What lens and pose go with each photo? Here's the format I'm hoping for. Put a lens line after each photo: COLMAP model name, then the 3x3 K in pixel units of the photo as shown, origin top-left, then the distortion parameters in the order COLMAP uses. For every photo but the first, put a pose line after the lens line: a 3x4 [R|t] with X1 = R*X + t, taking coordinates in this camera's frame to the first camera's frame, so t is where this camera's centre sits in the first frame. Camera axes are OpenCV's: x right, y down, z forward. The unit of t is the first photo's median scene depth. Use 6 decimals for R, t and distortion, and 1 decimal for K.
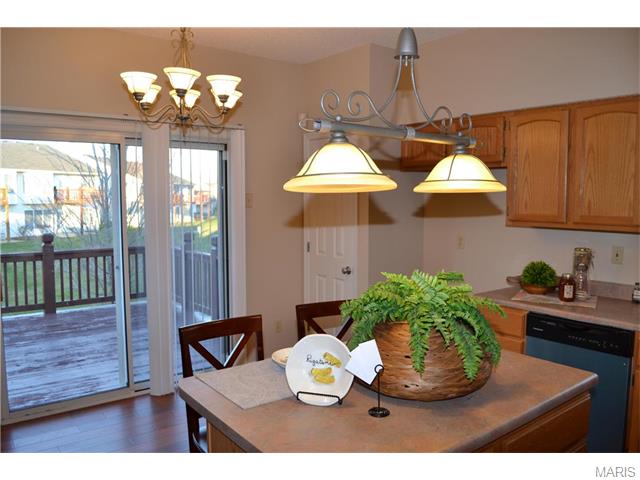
lens RADIAL K [[515.2, 0, 320.4], [0, 515.2, 239.3], [0, 0, 1]] dist [-0.081619, 0.002473]
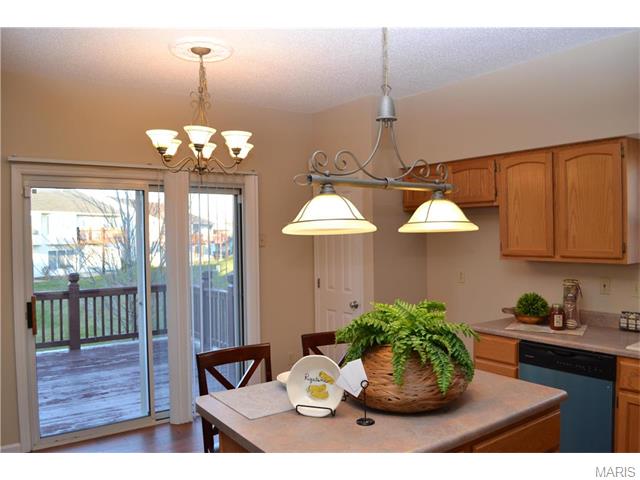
lens RADIAL K [[515.2, 0, 320.8], [0, 515.2, 239.0], [0, 0, 1]] dist [-0.081619, 0.002473]
pose [[0.999281, -0.015043, -0.034805, 0.029817], [0.012469, 0.997253, -0.073014, 0.002980], [0.035808, 0.072528, 0.996723, -0.097853]]
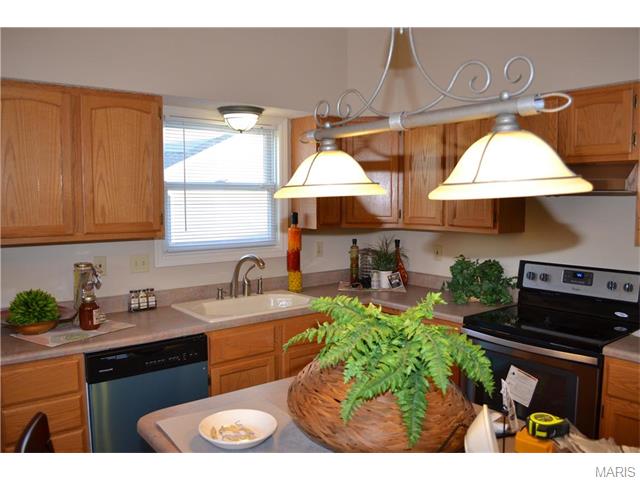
lens RADIAL K [[515.2, 0, 321.8], [0, 515.2, 238.7], [0, 0, 1]] dist [-0.081619, 0.002473]
pose [[-0.008586, -0.076977, 0.996996, -0.335417], [0.088522, 0.993060, 0.077436, -0.055491], [-0.996037, 0.088921, -0.001712, 0.638424]]
